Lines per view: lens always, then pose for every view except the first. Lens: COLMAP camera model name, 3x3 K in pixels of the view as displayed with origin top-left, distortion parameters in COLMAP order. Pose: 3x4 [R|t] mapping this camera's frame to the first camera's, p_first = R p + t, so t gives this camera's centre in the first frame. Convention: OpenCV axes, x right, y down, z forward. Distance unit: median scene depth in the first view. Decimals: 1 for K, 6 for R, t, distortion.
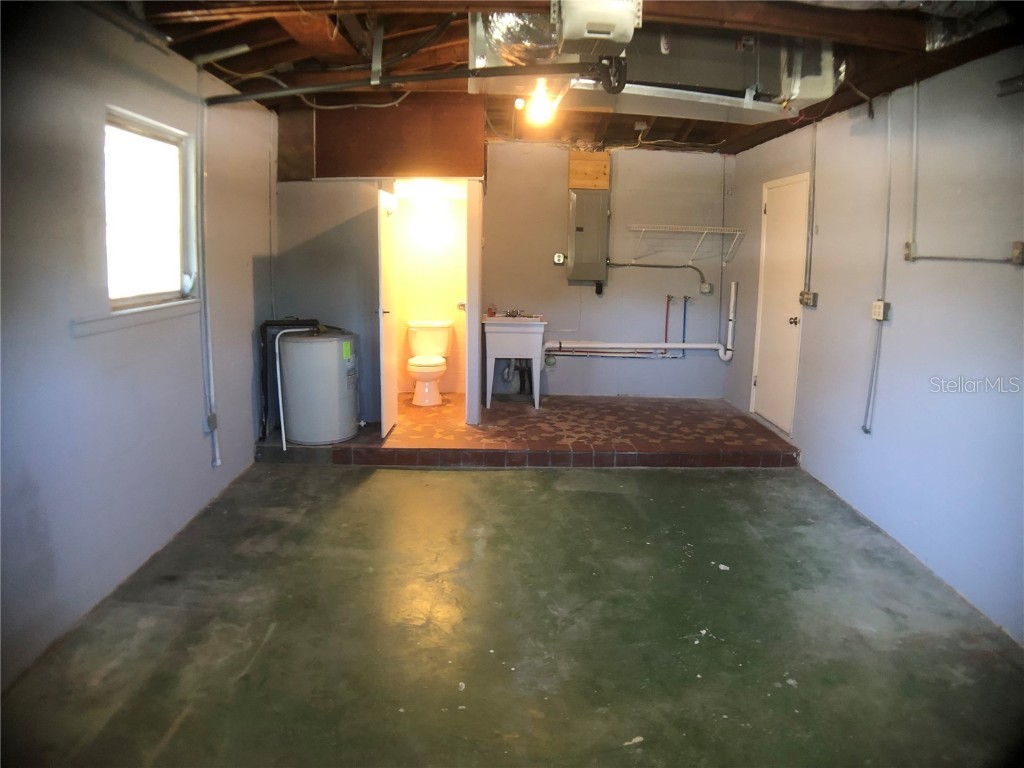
lens RADIAL K [[671.6, 0, 512.0], [0, 671.6, 384.0], [0, 0, 1]] dist [-0.166840, 0.001069]
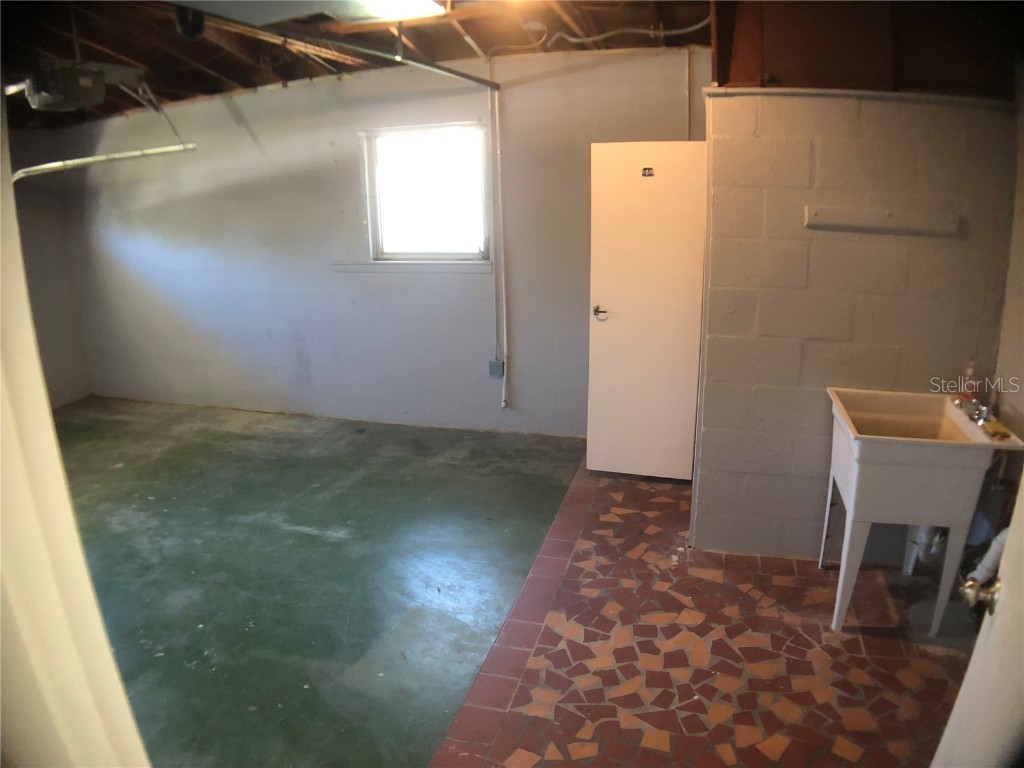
lens RADIAL K [[671.6, 0, 512.0], [0, 671.6, 384.0], [0, 0, 1]] dist [-0.166840, 0.001069]
pose [[-0.324078, 0.257910, -0.910195, 0.699084], [-0.149584, 0.936048, 0.318496, -0.332037], [0.934130, 0.239369, -0.264773, 1.478622]]
